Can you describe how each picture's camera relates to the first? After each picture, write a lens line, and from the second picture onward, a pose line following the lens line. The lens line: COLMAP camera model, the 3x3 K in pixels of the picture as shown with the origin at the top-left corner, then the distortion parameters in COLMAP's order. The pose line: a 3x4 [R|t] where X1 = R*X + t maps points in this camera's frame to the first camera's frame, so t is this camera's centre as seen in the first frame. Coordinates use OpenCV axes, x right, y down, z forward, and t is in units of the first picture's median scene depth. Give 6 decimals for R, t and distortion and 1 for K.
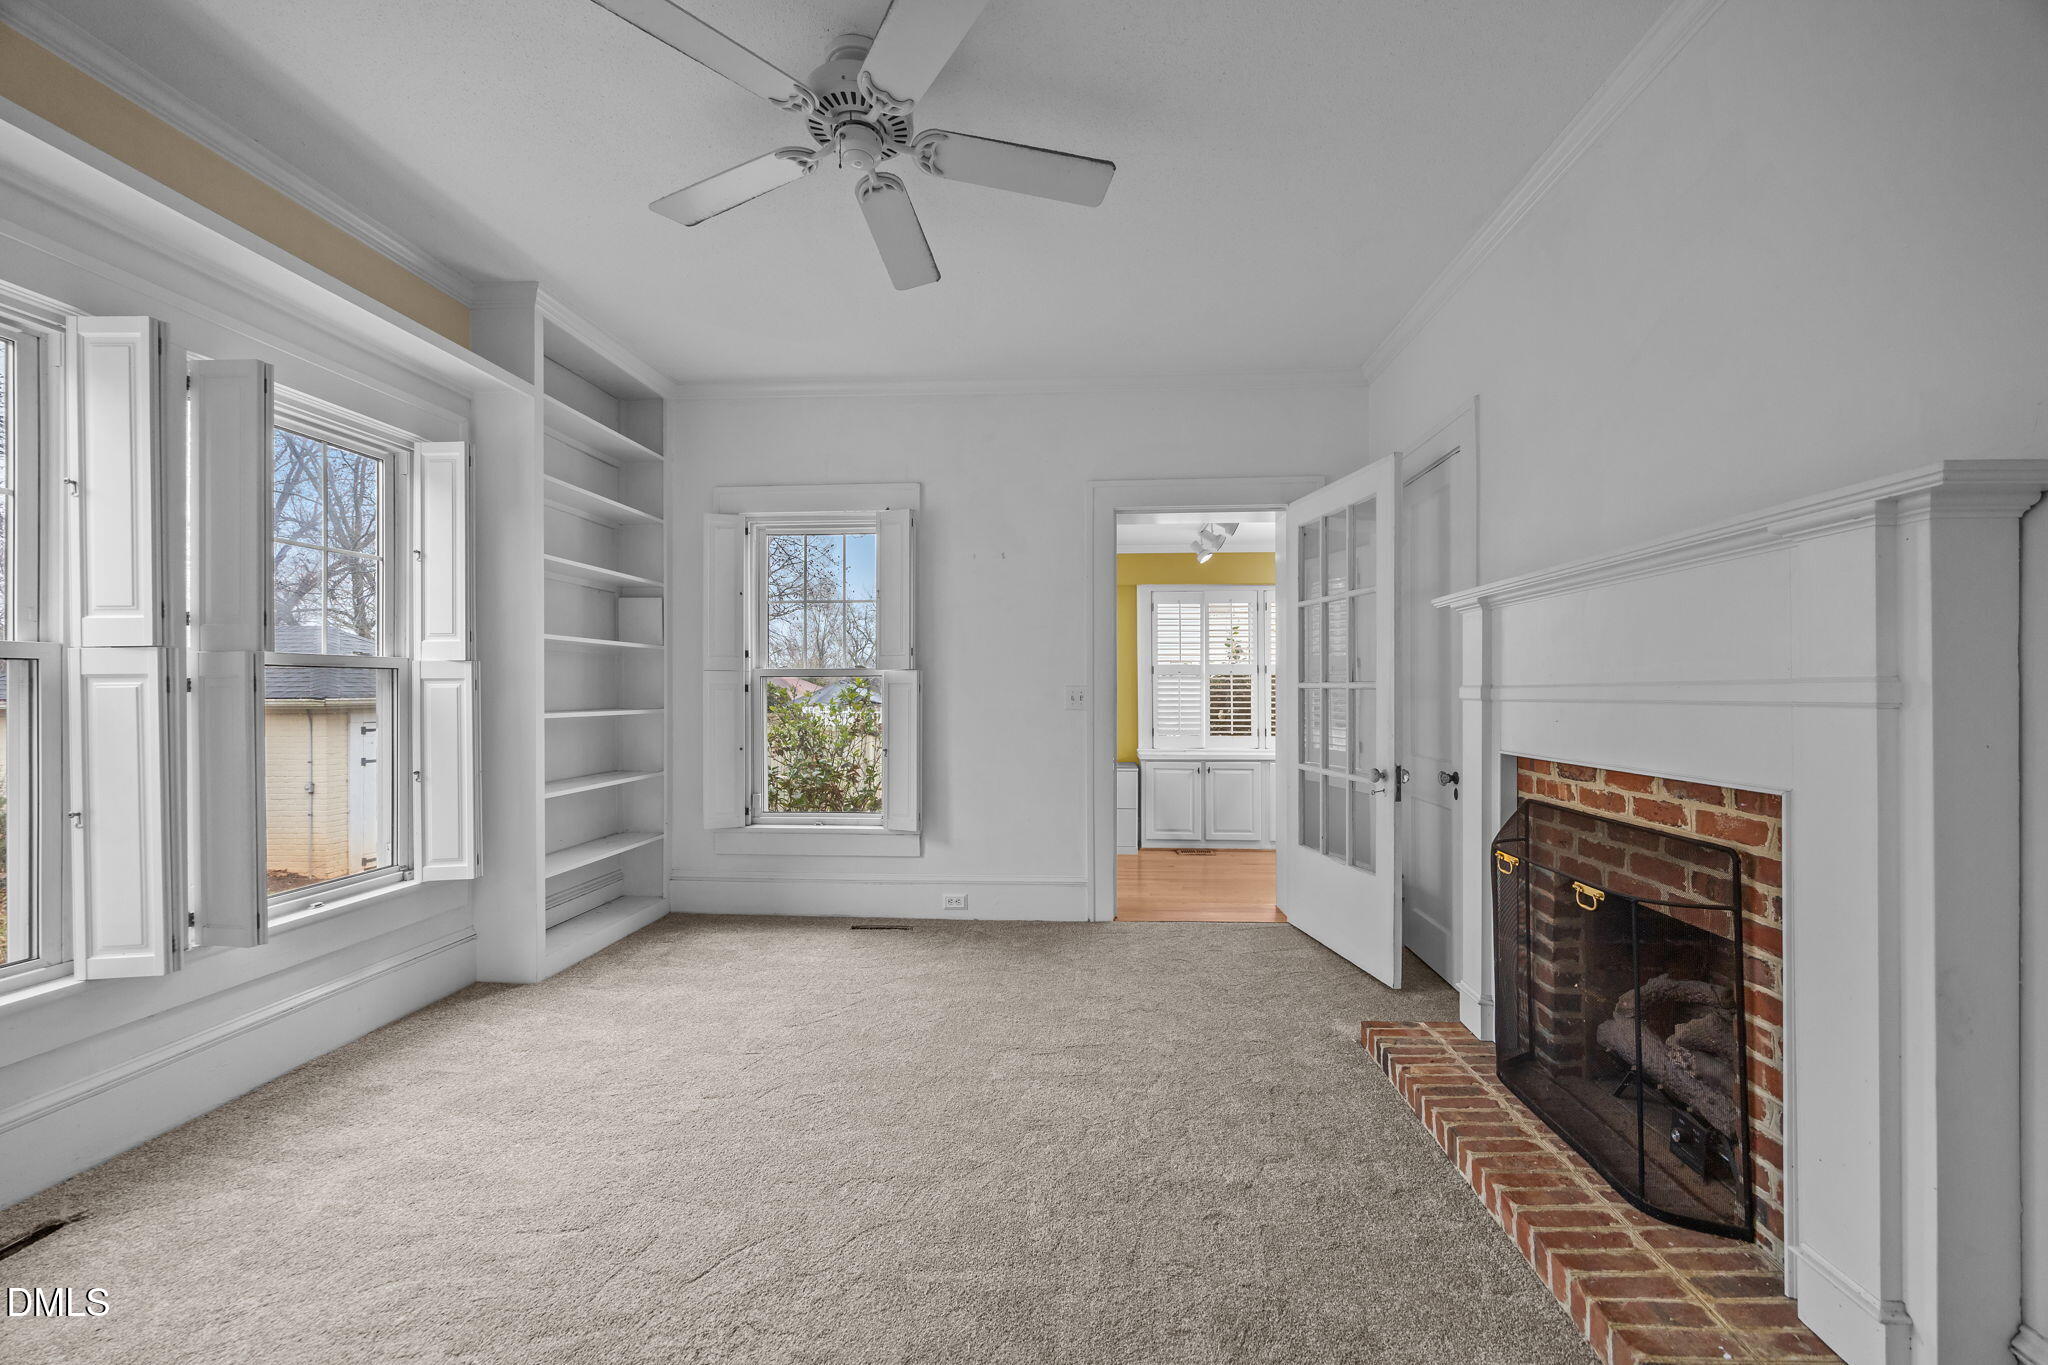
lens RADIAL K [[781.3, 0, 1038.2], [0, 781.3, 689.8], [0, 0, 1]] dist [0.000251, -0.000101]
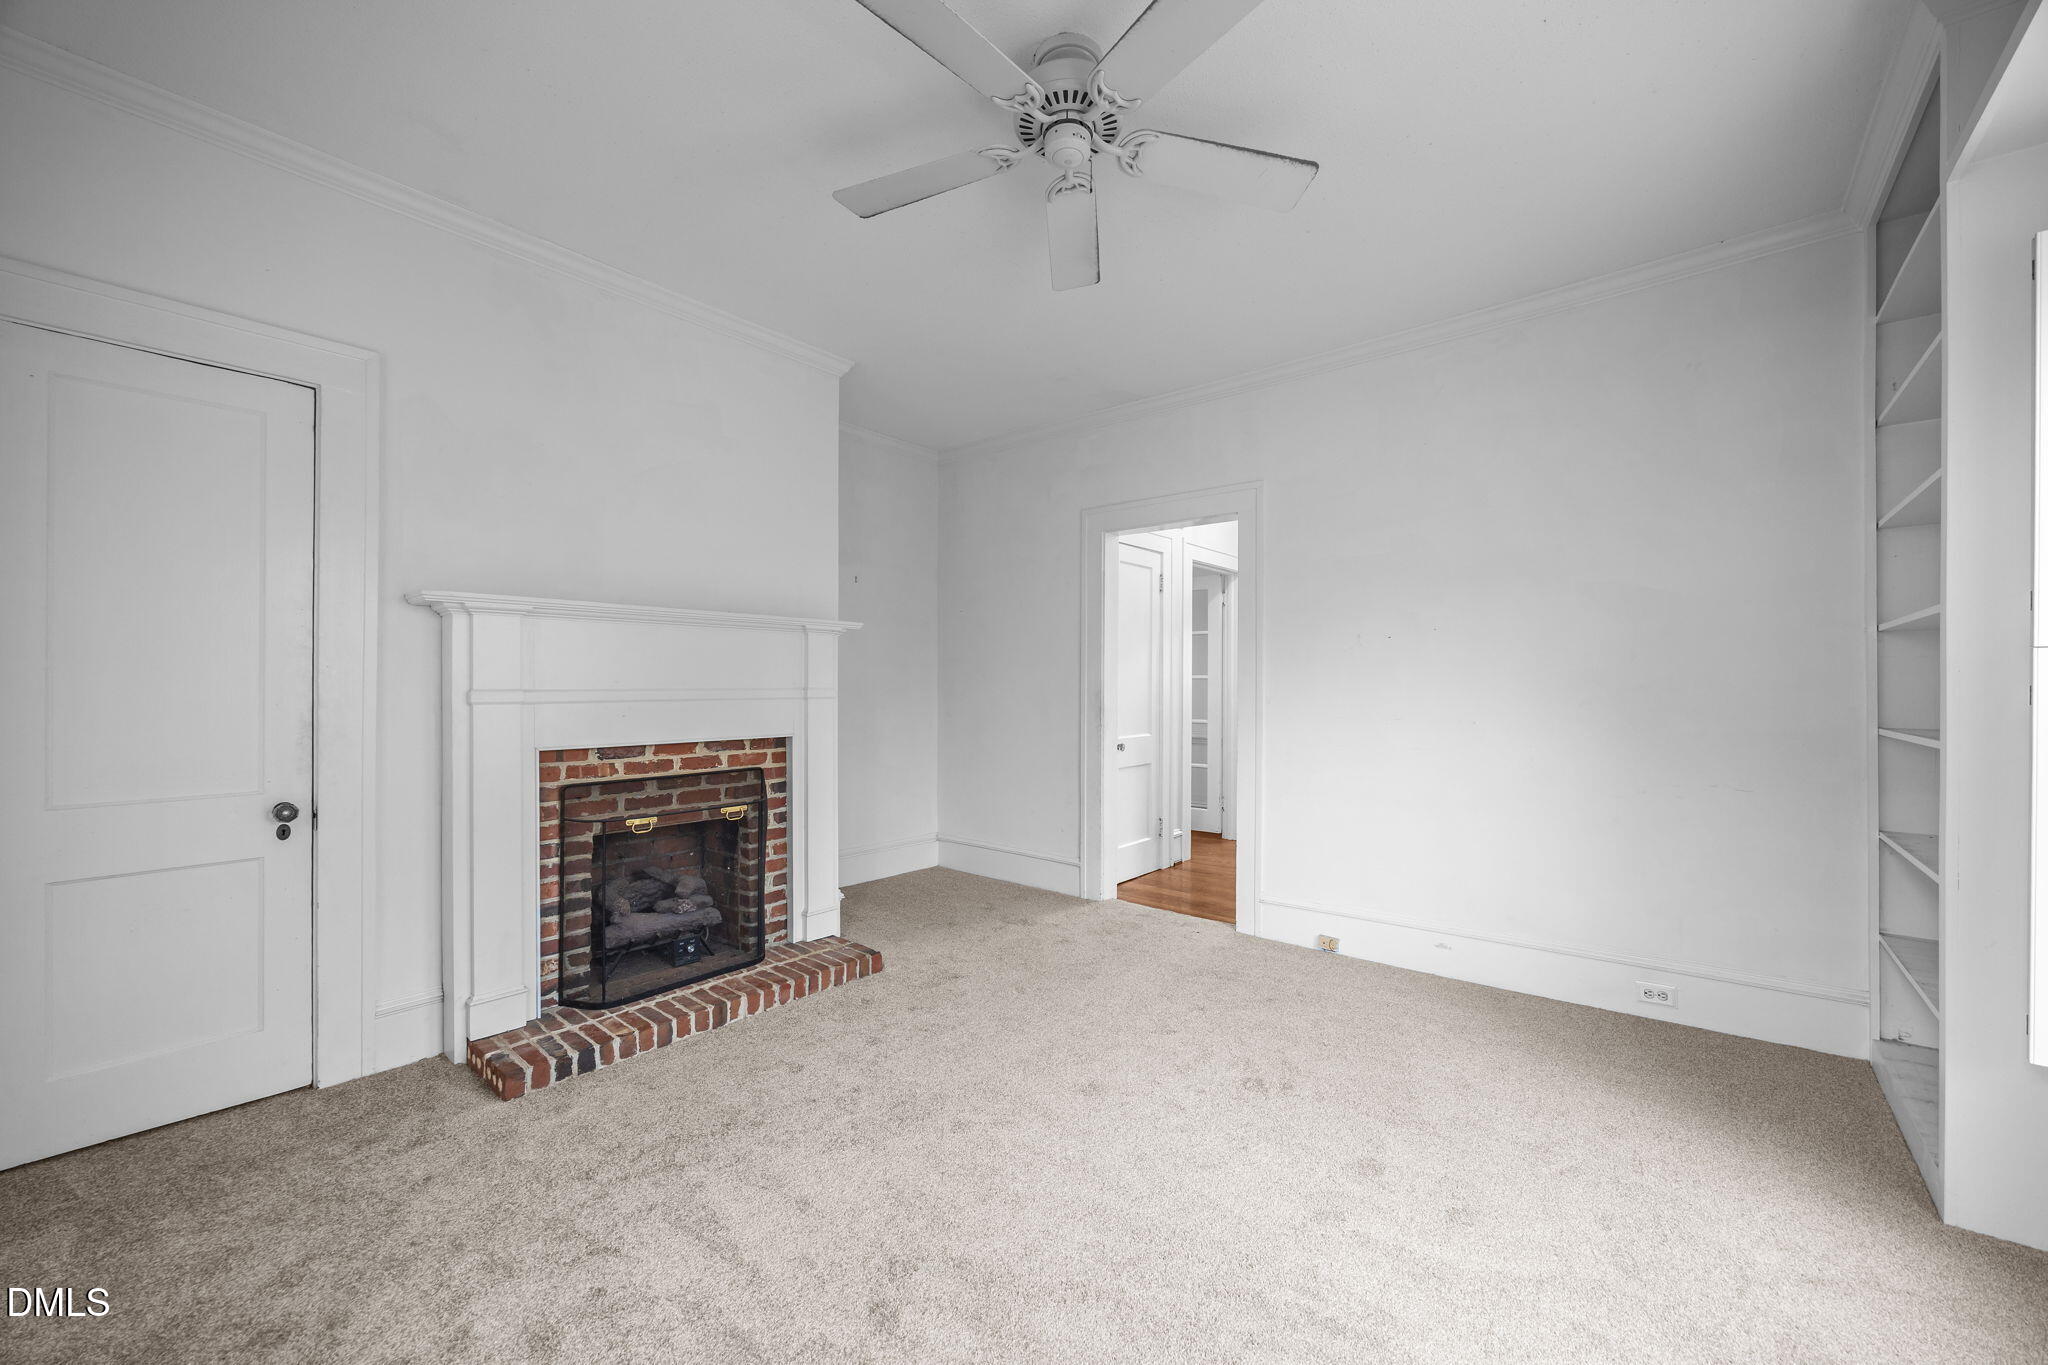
lens RADIAL K [[781.3, 0, 1038.2], [0, 781.3, 689.8], [0, 0, 1]] dist [0.000251, -0.000101]
pose [[-0.817239, 0.000978, 0.576297, -0.791117], [0.000839, 1.000000, -0.000507, -0.004019], [-0.576298, 0.000069, -0.817240, 1.911860]]
